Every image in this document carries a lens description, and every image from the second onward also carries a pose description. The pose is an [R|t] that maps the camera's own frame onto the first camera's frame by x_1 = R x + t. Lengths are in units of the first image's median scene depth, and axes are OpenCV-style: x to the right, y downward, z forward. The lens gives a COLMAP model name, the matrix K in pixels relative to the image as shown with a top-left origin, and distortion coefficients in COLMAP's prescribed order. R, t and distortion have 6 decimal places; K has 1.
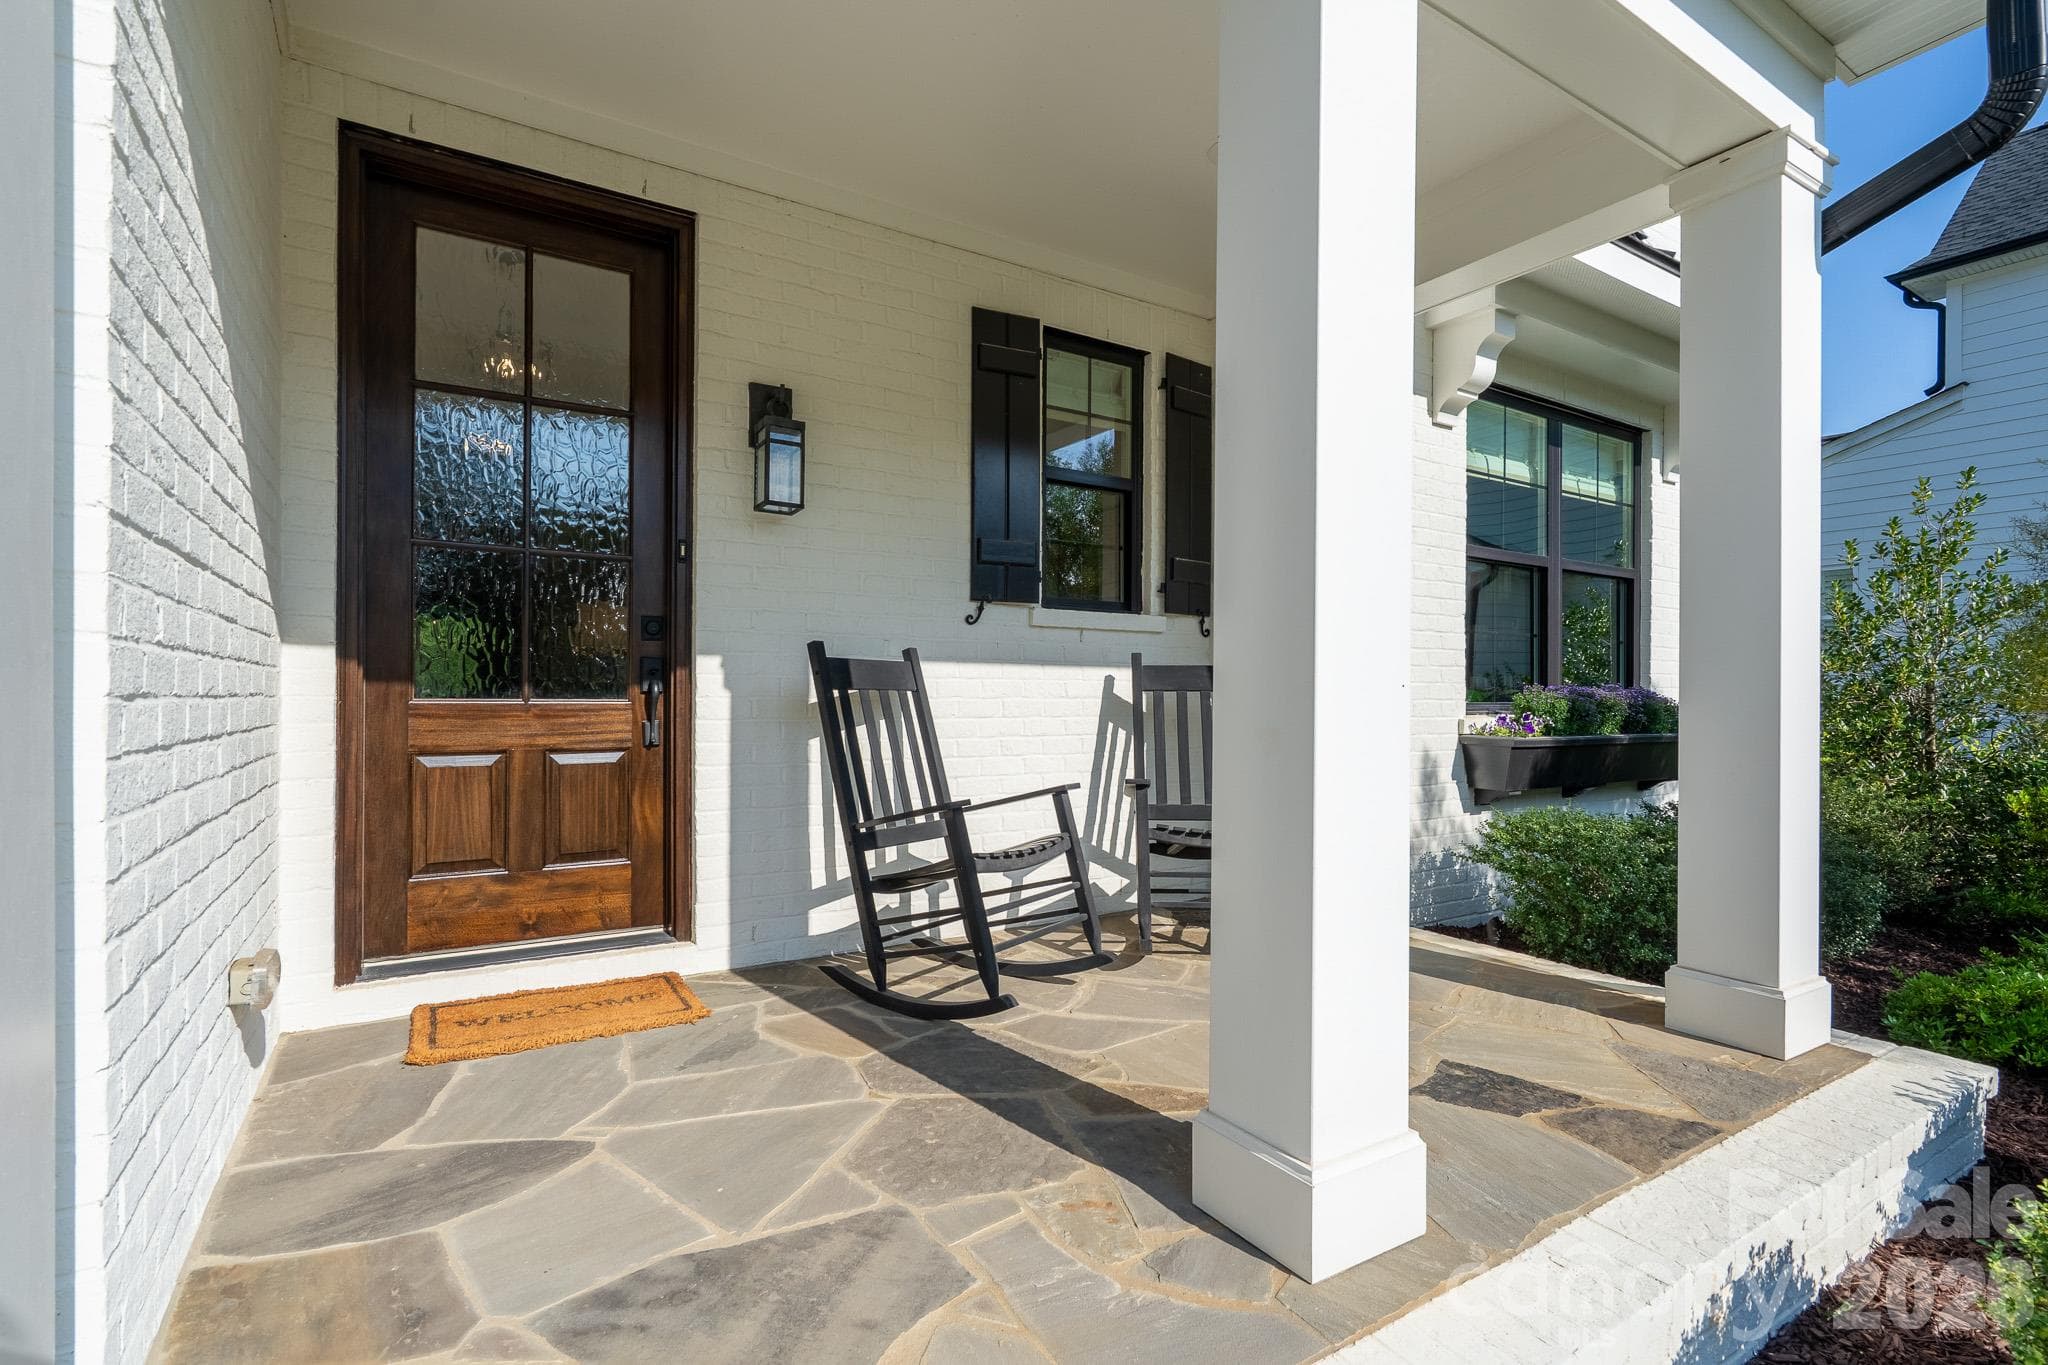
lens RADIAL K [[952.8, 0, 1017.4], [0, 952.8, 695.4], [0, 0, 1]] dist [0.004161, 0.000639]
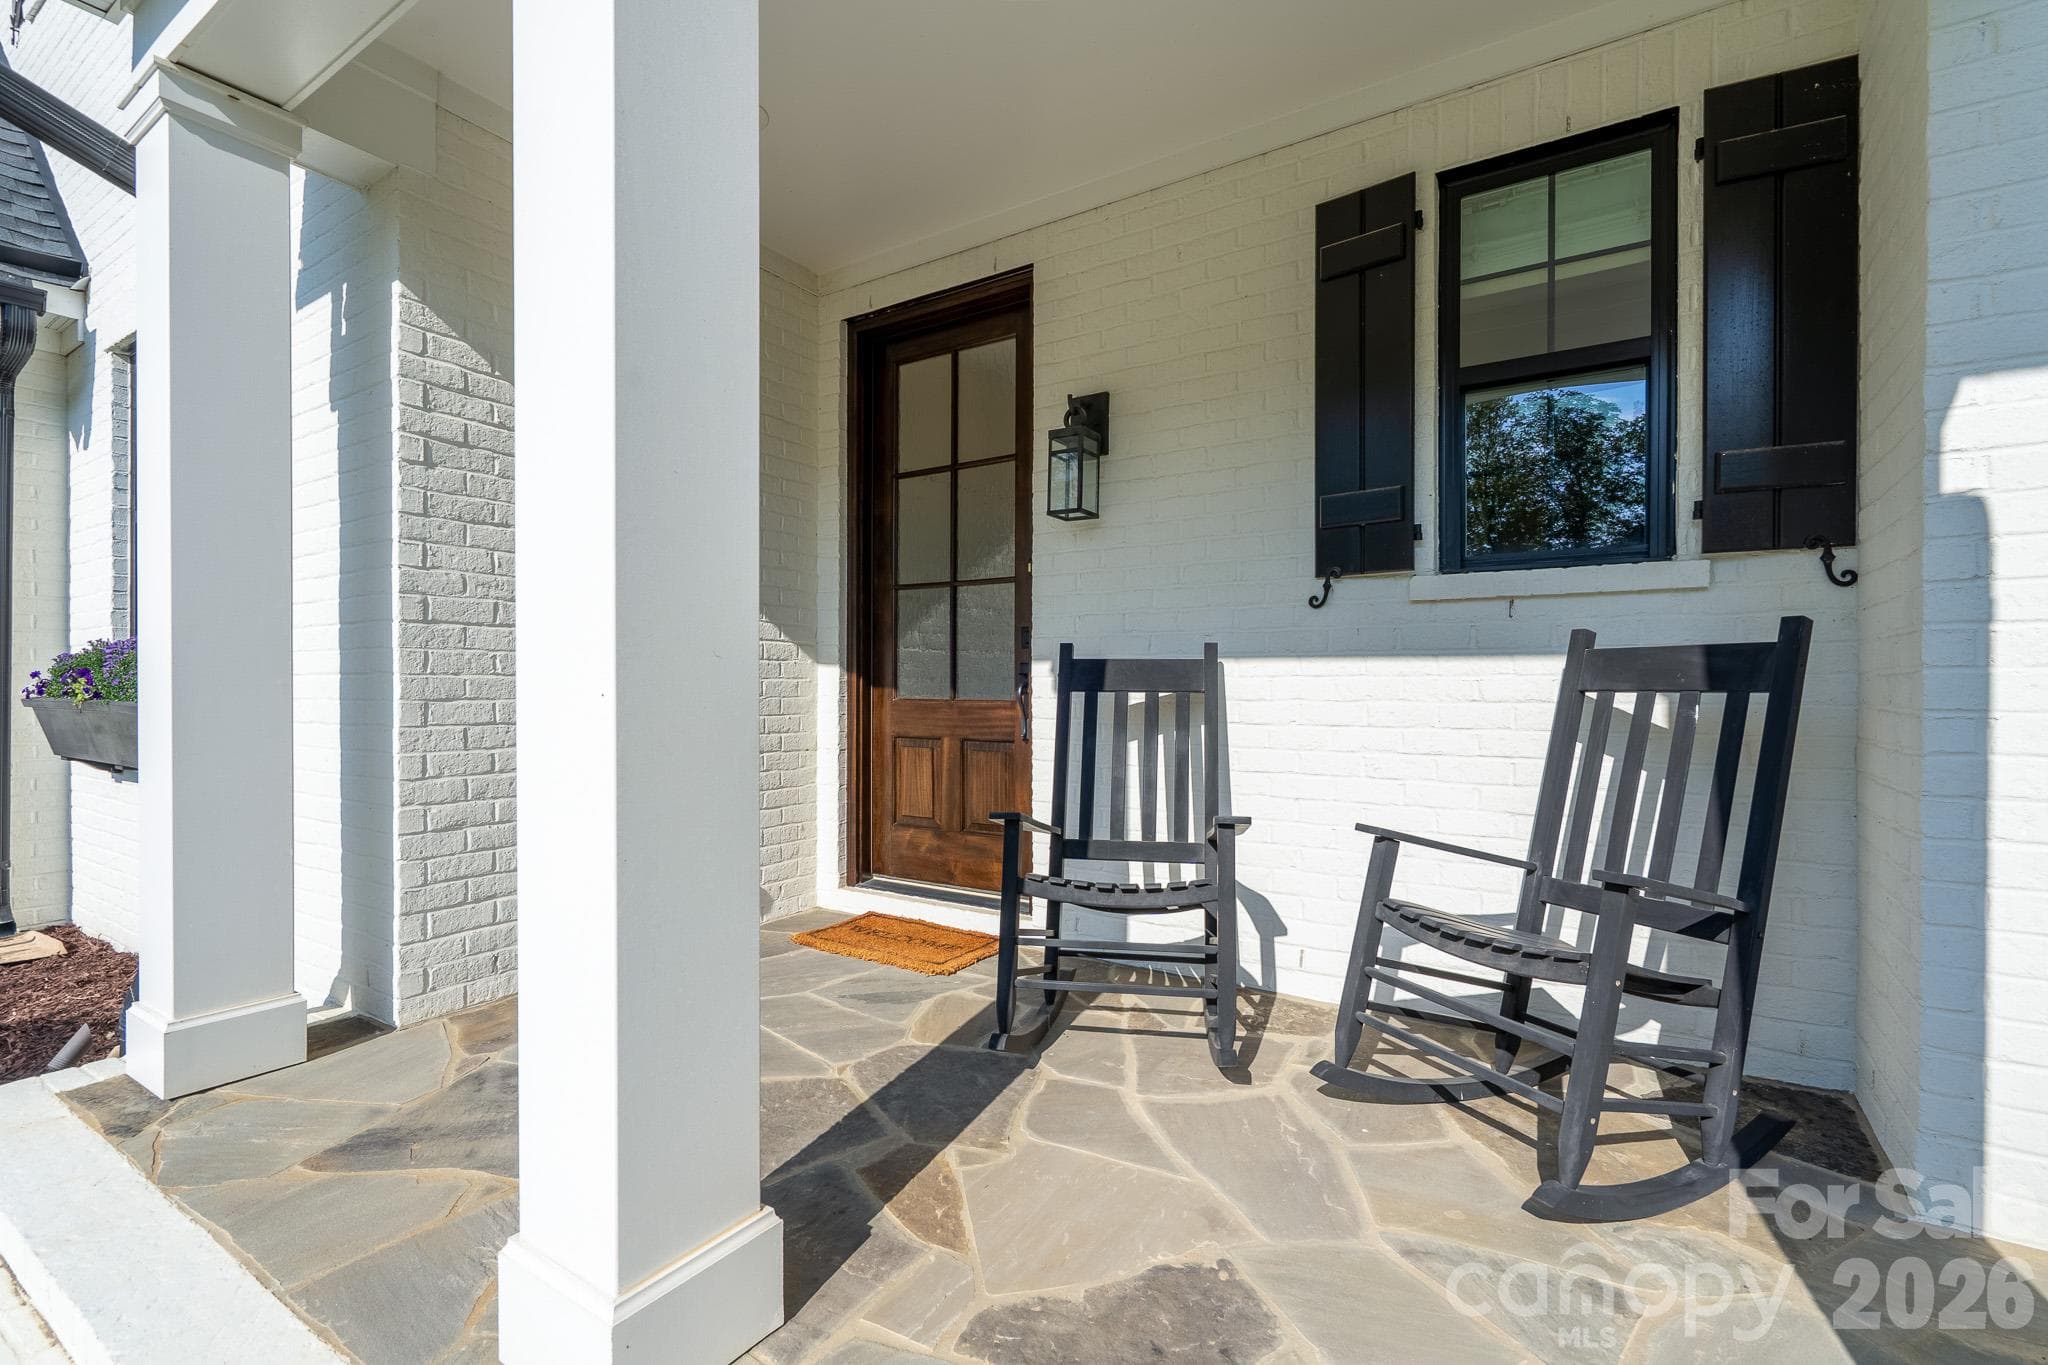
lens RADIAL K [[931.4, 0, 1029.3], [0, 931.4, 694.1], [0, 0, 1]] dist [0.002400, -0.000267]
pose [[0.421163, 0.000665, -0.906985, 0.661831], [-0.001594, 0.999999, -0.000007, -0.003109], [0.906983, 0.001449, 0.421164, 0.550423]]
